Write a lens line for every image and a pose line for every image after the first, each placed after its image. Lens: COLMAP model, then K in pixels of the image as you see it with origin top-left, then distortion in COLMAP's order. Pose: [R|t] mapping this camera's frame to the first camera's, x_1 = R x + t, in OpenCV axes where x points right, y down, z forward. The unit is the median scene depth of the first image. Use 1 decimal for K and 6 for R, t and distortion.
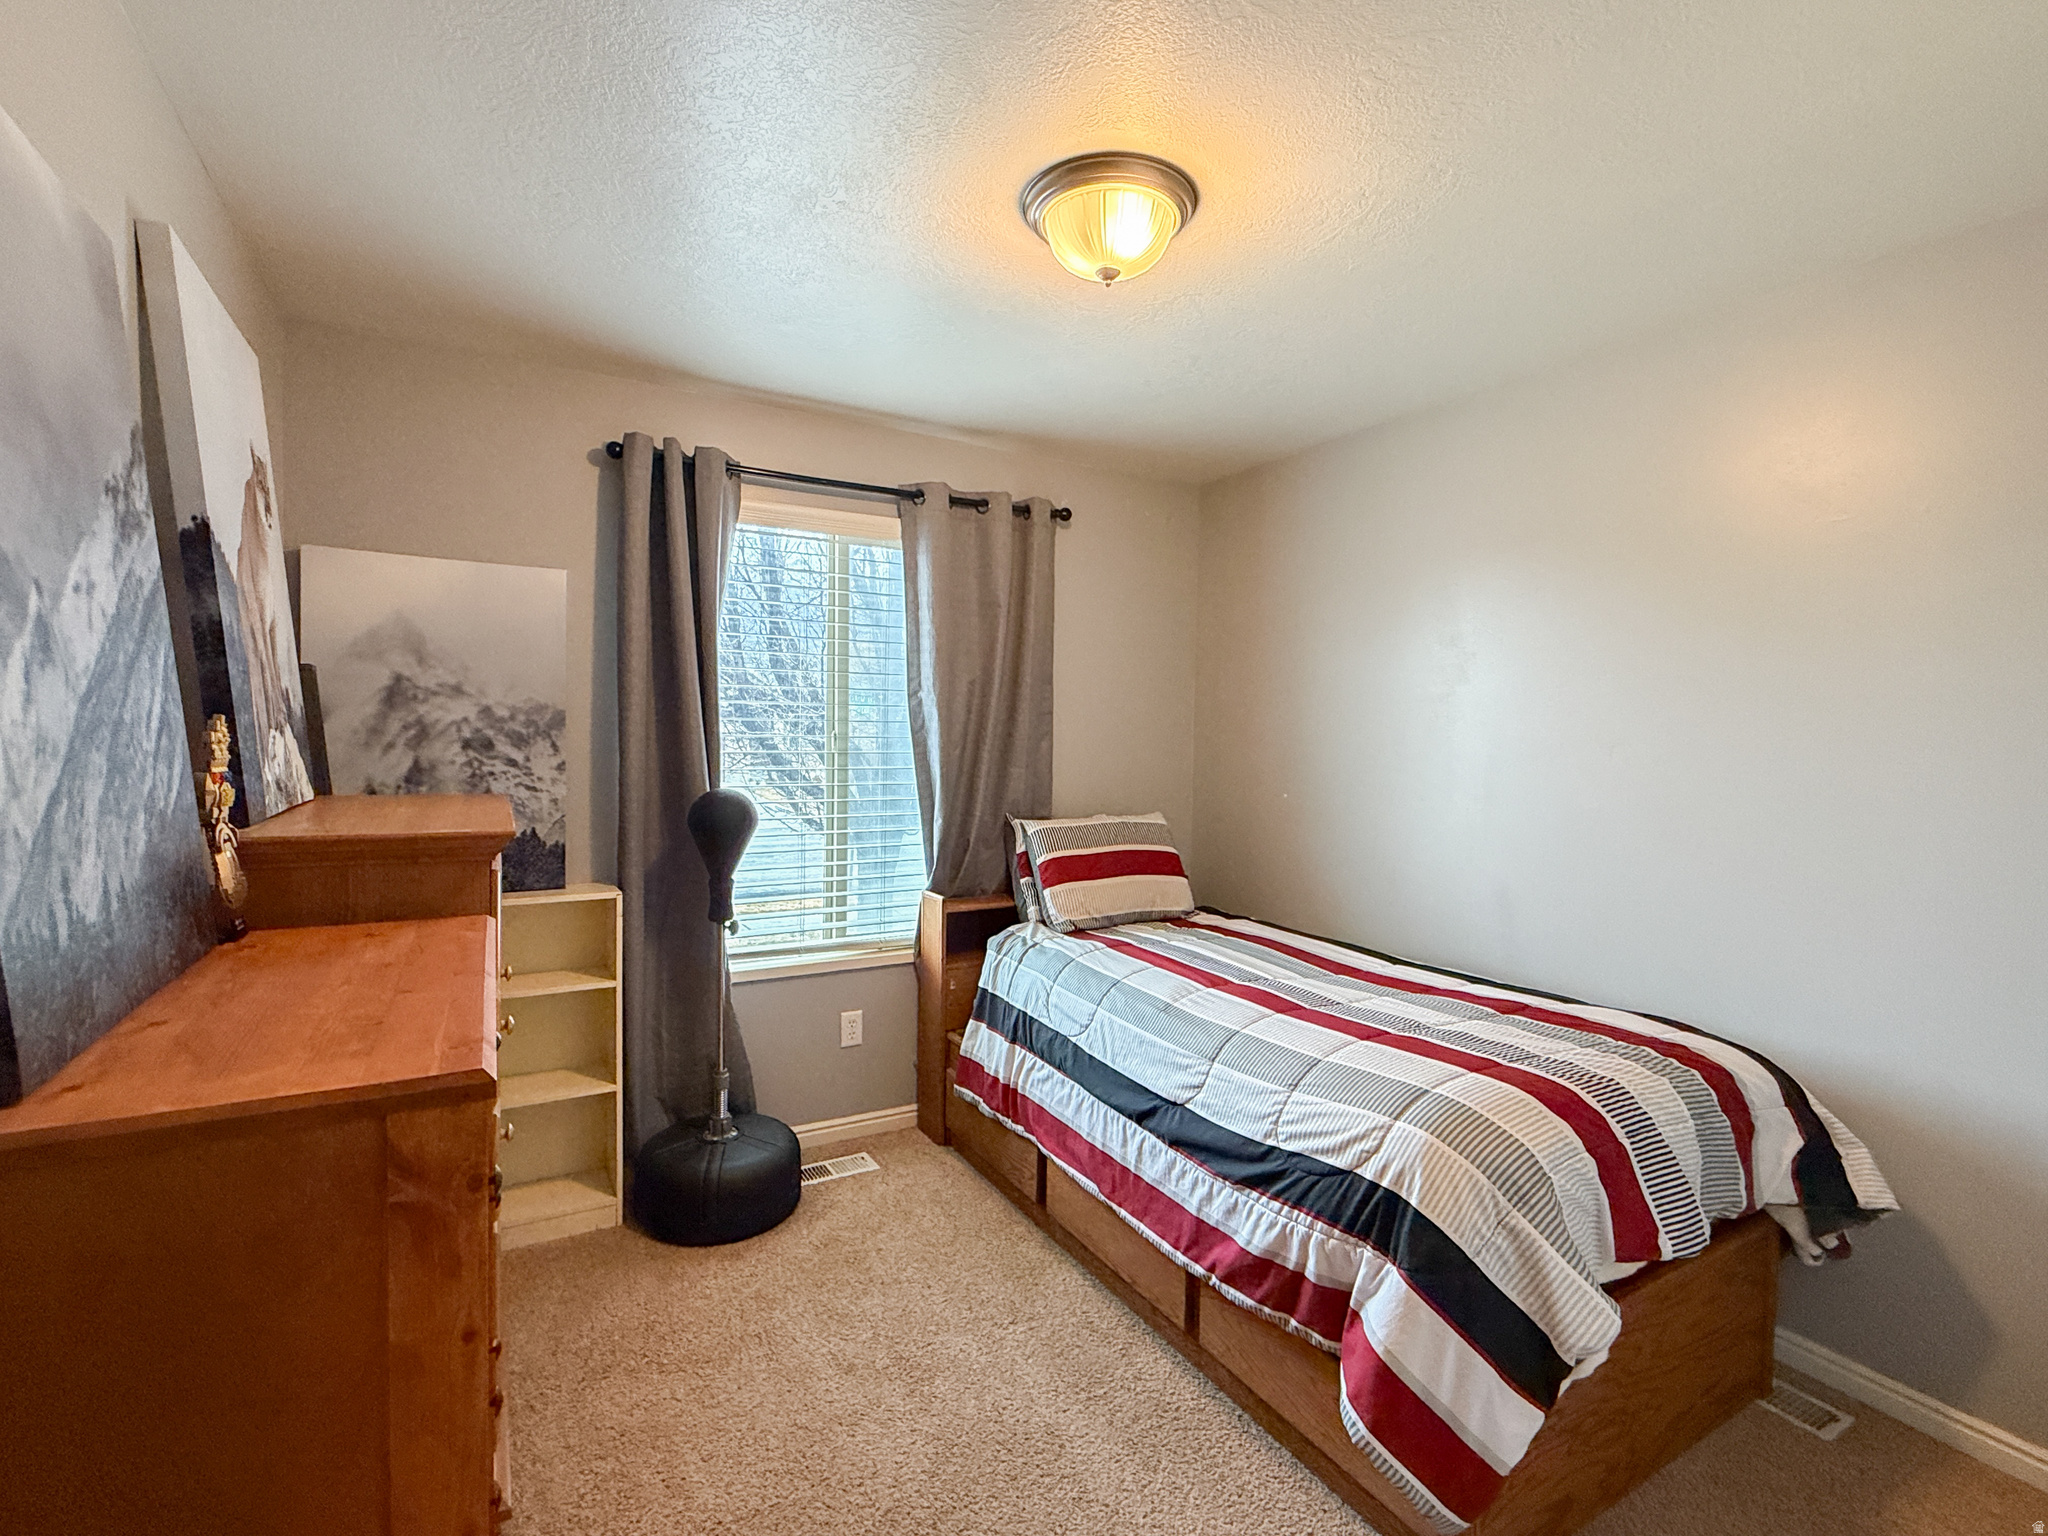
lens RADIAL K [[943.9, 0, 1024.0], [0, 943.9, 768.0], [0, 0, 1]] dist [0.001988, 0.000405]
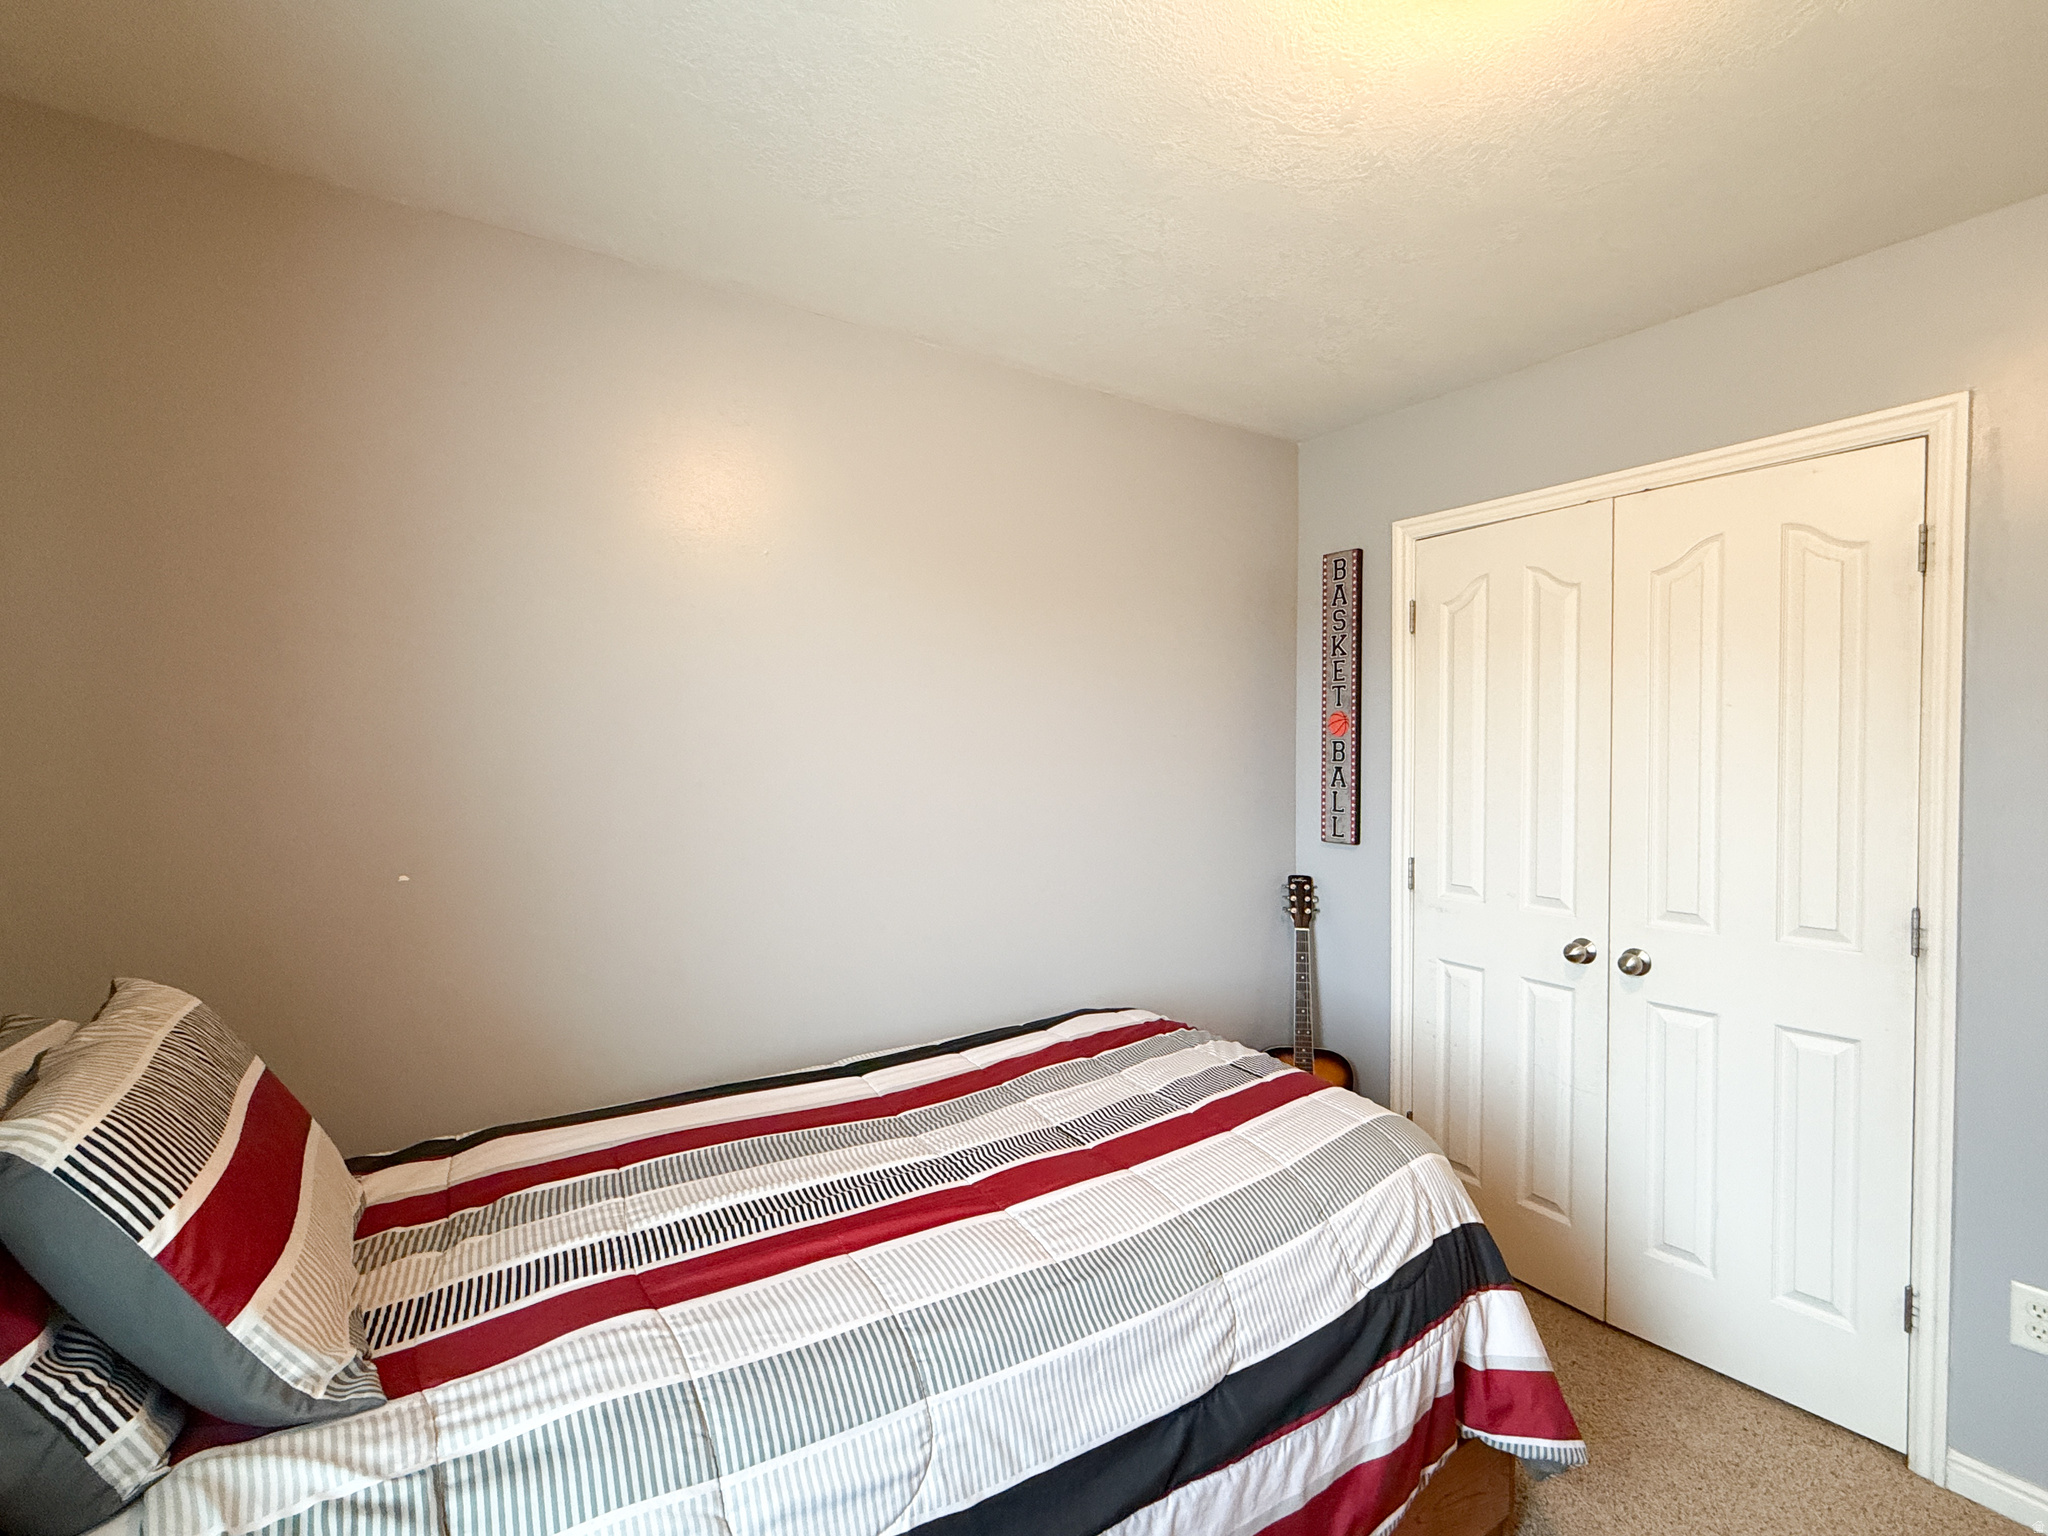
lens RADIAL K [[943.9, 0, 1024.0], [0, 943.9, 768.0], [0, 0, 1]] dist [0.001988, 0.000405]
pose [[-0.099283, -0.027661, 0.994675, -0.406288], [0.024827, 0.999233, 0.030266, -0.052681], [-0.994749, 0.027700, -0.098520, 1.175361]]
